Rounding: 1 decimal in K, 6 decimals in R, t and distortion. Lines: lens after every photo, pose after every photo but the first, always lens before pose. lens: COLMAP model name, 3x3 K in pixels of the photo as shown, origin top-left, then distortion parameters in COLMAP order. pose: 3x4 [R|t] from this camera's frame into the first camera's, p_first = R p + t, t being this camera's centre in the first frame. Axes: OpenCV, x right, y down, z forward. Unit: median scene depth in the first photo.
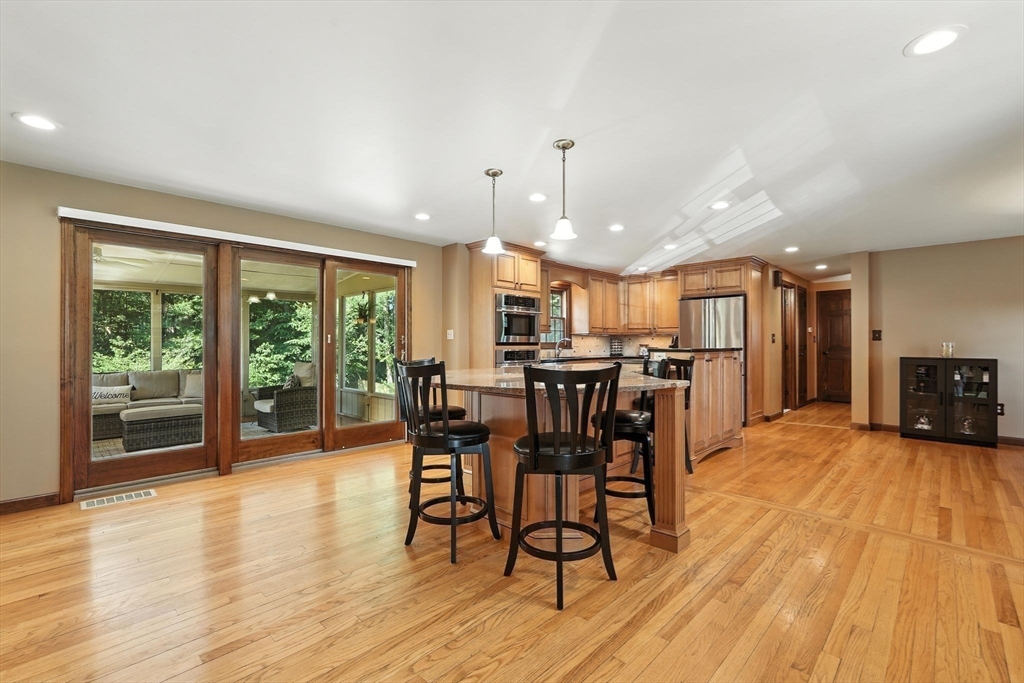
lens RADIAL K [[449.0, 0, 512.0], [0, 449.0, 341.5], [0, 0, 1]] dist [-0.011792, 0.006217]
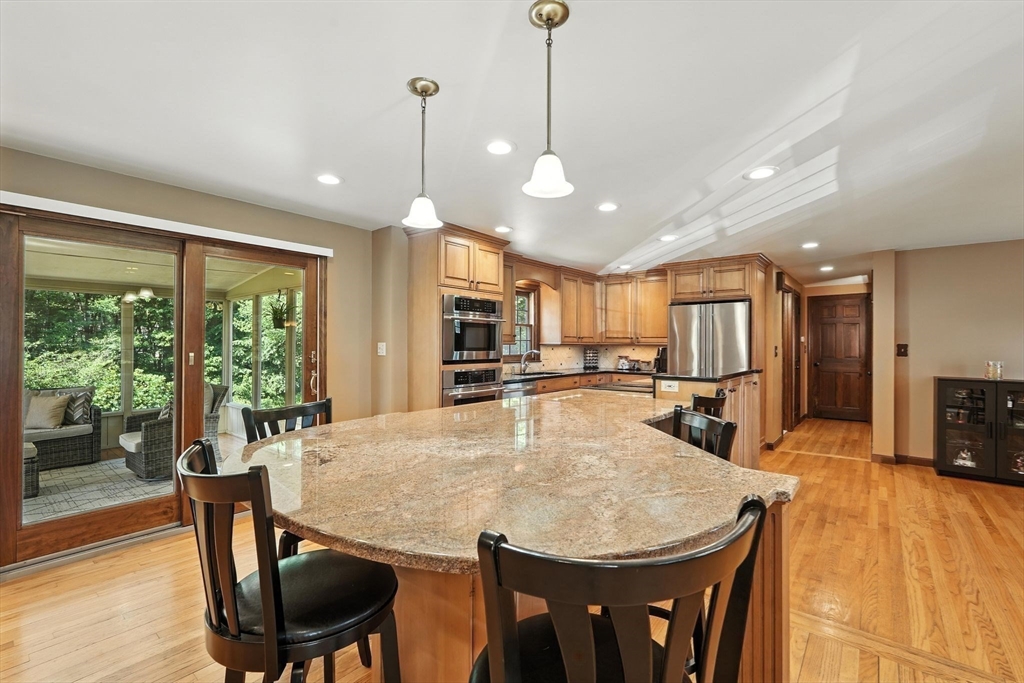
lens RADIAL K [[449.0, 0, 512.0], [0, 449.0, 341.5], [0, 0, 1]] dist [-0.011792, 0.006217]
pose [[0.996473, 0.004282, 0.083803, 0.012762], [-0.004221, 0.999991, -0.000912, -0.023852], [-0.083806, 0.000555, 0.996482, 0.204151]]
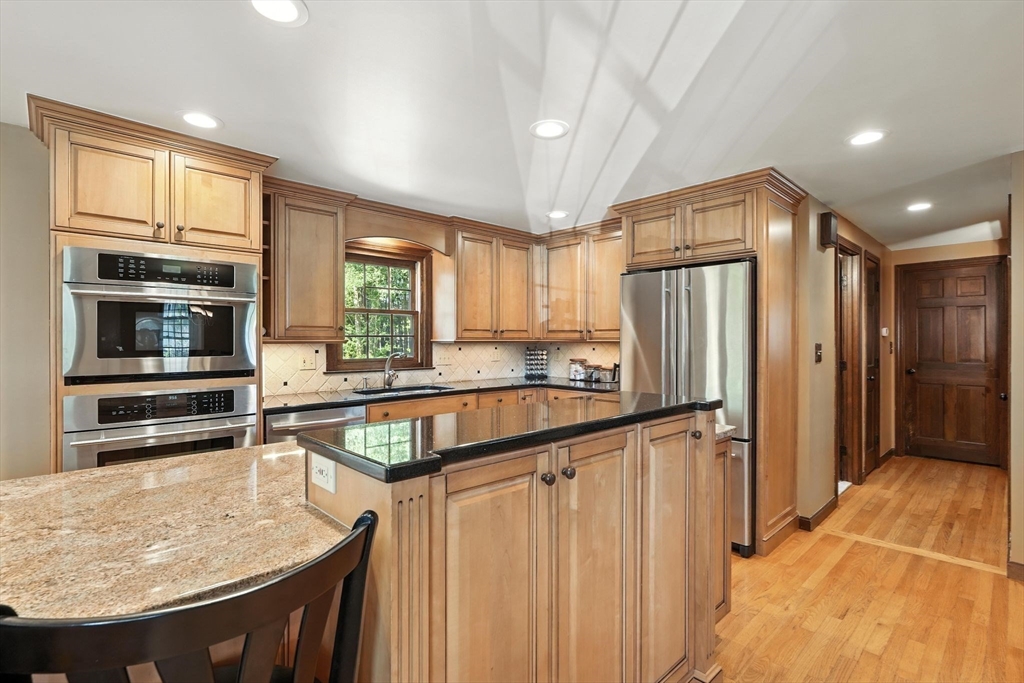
lens RADIAL K [[485.7, 0, 512.0], [0, 485.7, 339.2], [0, 0, 1]] dist [-0.001805, 0.001168]
pose [[0.999401, -0.000053, -0.034612, 0.287414], [0.000180, 0.999993, 0.003658, -0.025261], [0.034612, -0.003662, 0.999394, 0.491831]]
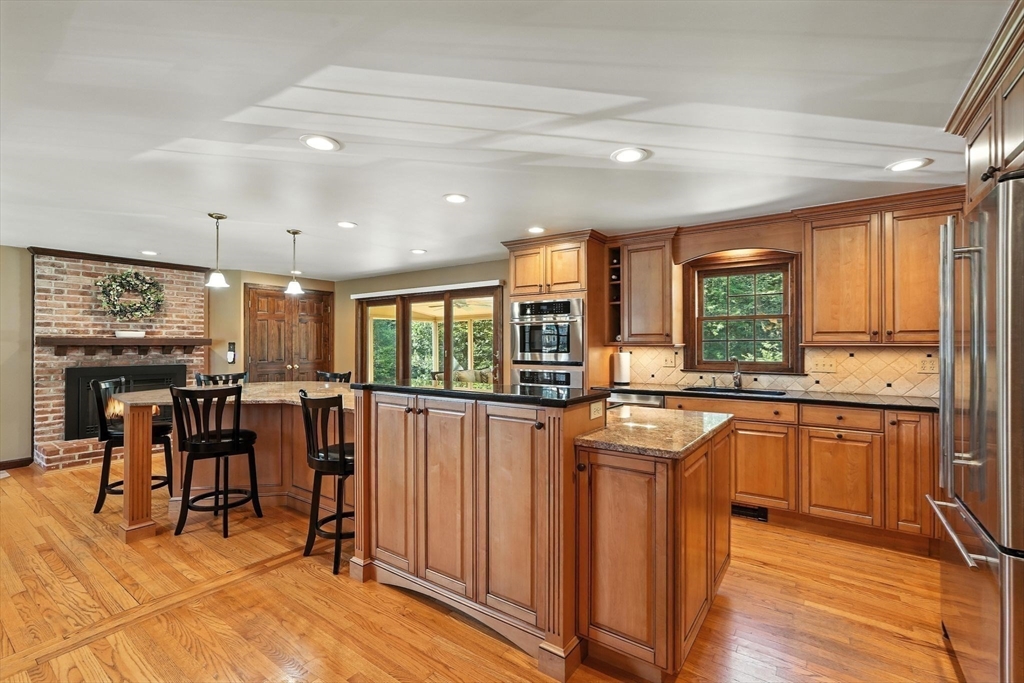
lens RADIAL K [[449.0, 0, 512.0], [0, 449.0, 341.5], [0, 0, 1]] dist [-0.011792, 0.006217]
pose [[0.157397, -0.005304, -0.987521, 0.659993], [0.005414, 0.999975, -0.004508, -0.024532], [0.987521, -0.004637, 0.157421, 0.701047]]
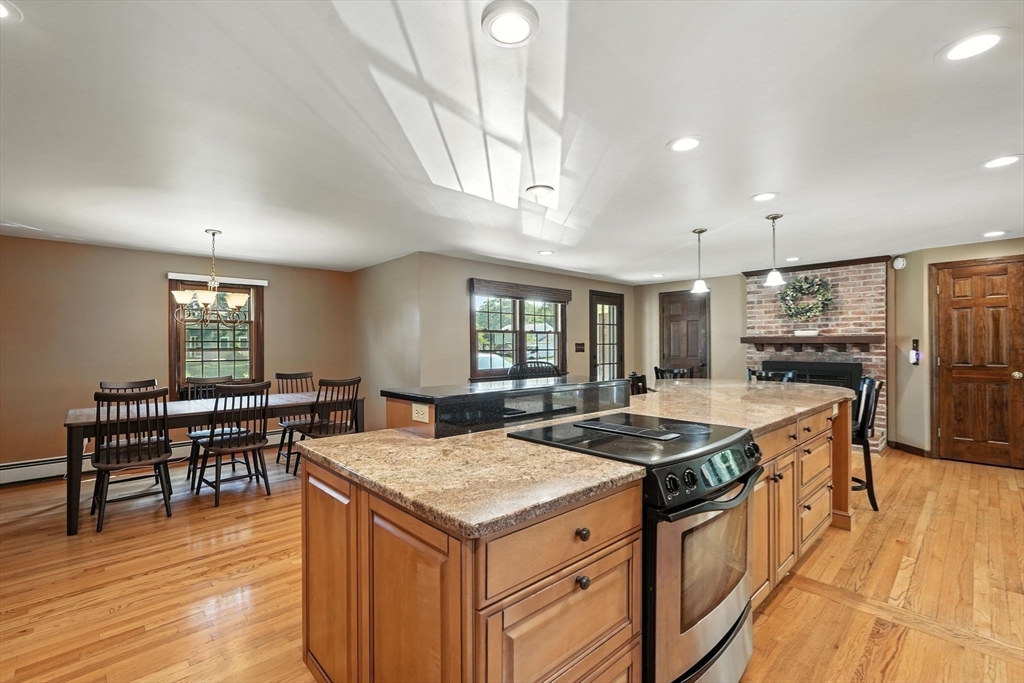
lens RADIAL K [[449.0, 0, 512.0], [0, 449.0, 341.5], [0, 0, 1]] dist [-0.011792, 0.006217]
pose [[-0.999197, 0.003763, 0.039900, 0.292147], [0.003242, 0.999909, -0.013131, -0.017988], [-0.039945, -0.012991, -0.999117, 1.084719]]
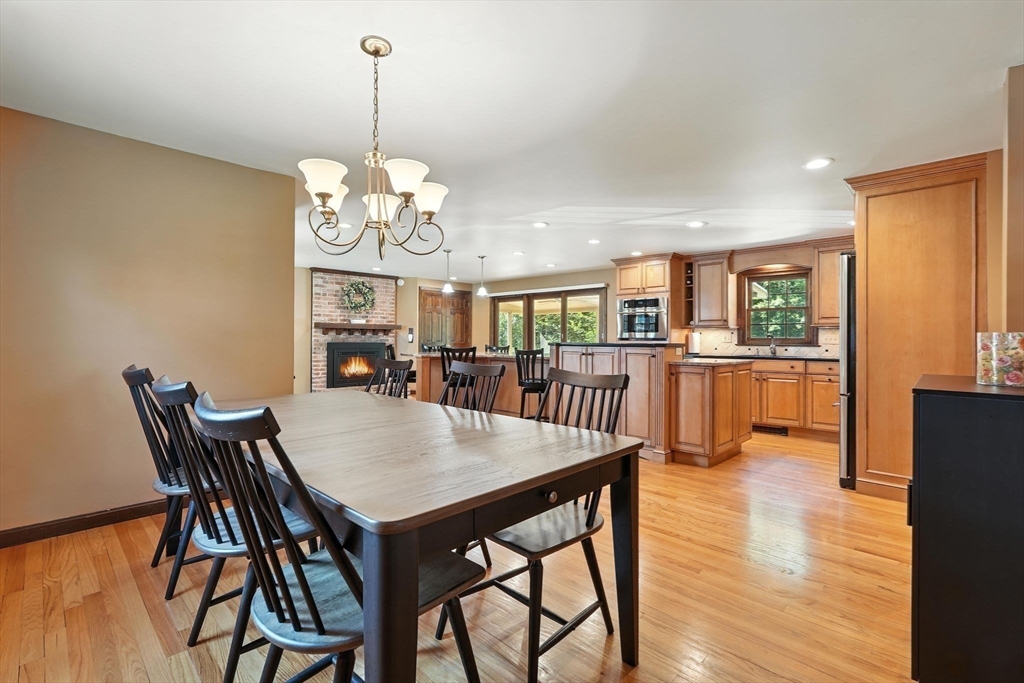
lens RADIAL K [[457.5, 0, 512.8], [0, 457.5, 329.5], [0, 0, 1]] dist [-0.022277, 0.009332]
pose [[0.008864, -0.019043, -0.999779, 1.034657], [0.000082, 0.999819, -0.019043, 0.001995], [0.999961, 0.000087, 0.008864, 0.556241]]
